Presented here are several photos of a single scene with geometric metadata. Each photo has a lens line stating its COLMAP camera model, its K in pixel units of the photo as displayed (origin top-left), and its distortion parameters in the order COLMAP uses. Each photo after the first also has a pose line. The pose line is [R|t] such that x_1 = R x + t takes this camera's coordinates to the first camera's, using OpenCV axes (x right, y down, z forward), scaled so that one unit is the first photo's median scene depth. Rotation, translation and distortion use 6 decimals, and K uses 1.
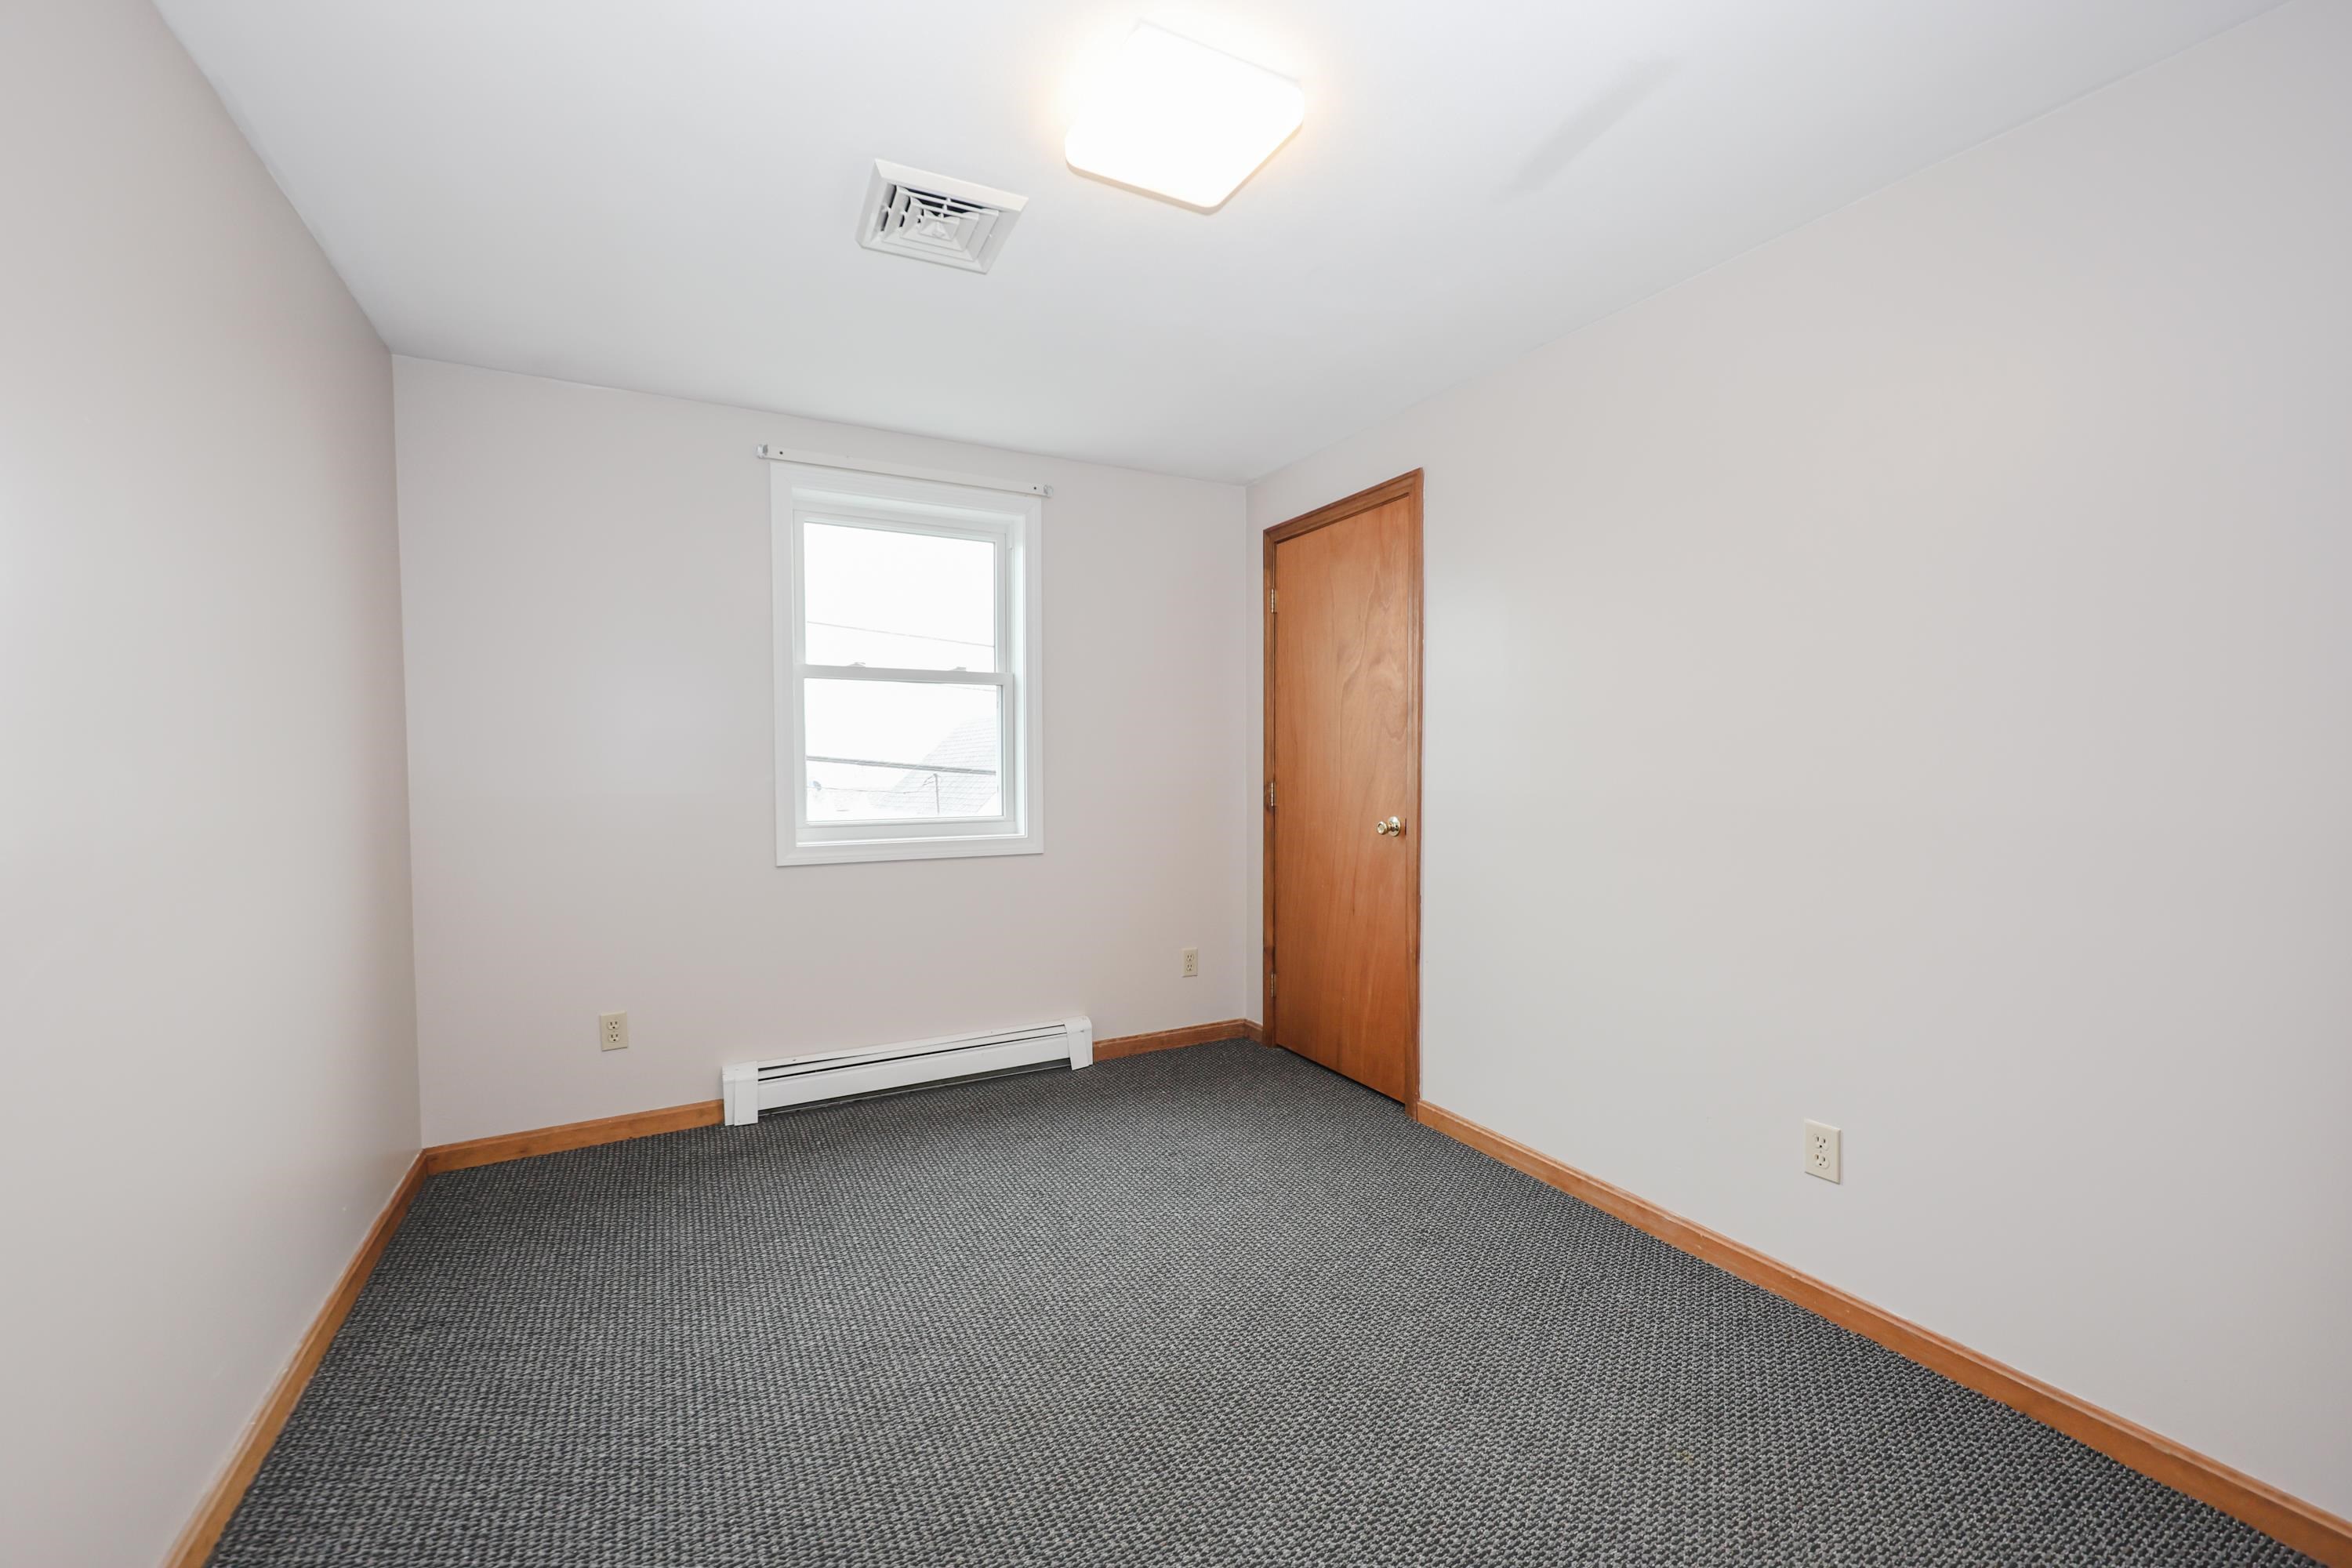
lens RADIAL K [[973.4, 0, 1169.0], [0, 973.4, 786.9], [0, 0, 1]] dist [0.002126, -0.000056]
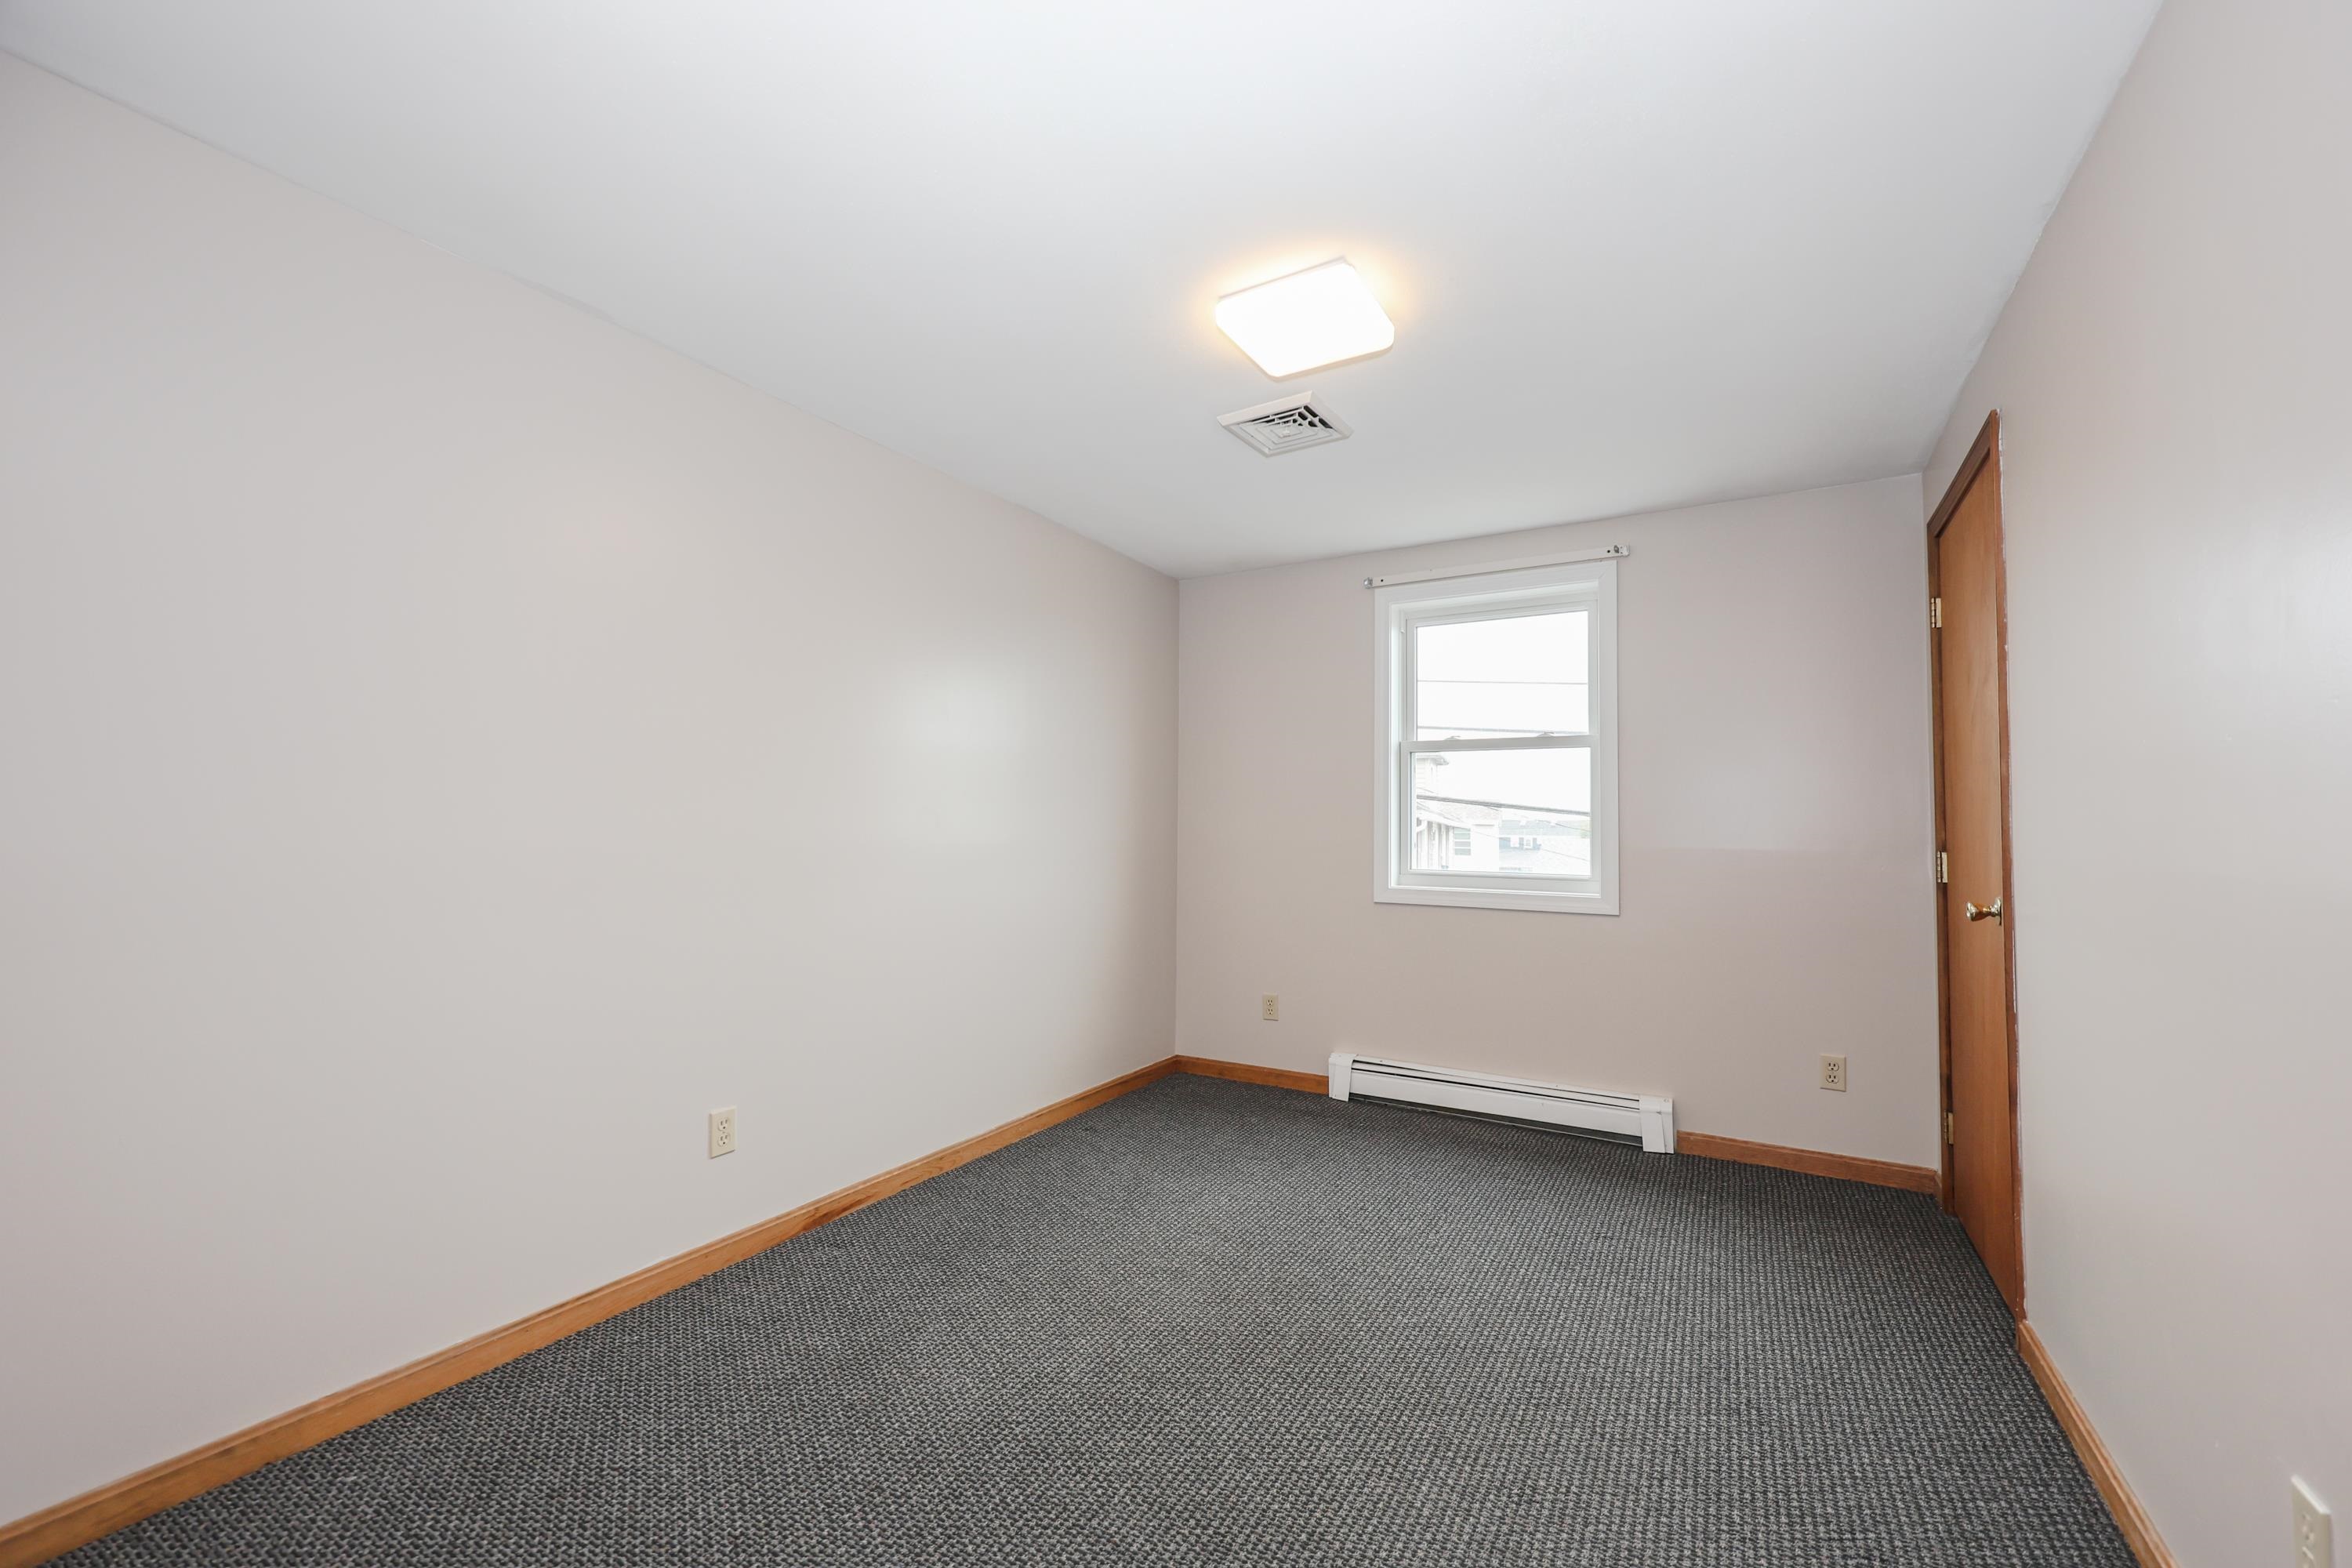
lens RADIAL K [[973.4, 0, 1169.0], [0, 973.4, 786.9], [0, 0, 1]] dist [0.002126, -0.000056]
pose [[0.496421, -0.032239, -0.867483, 0.510118], [-0.040971, 0.997326, -0.060510, 0.017343], [0.867115, 0.065581, 0.493772, 0.120711]]
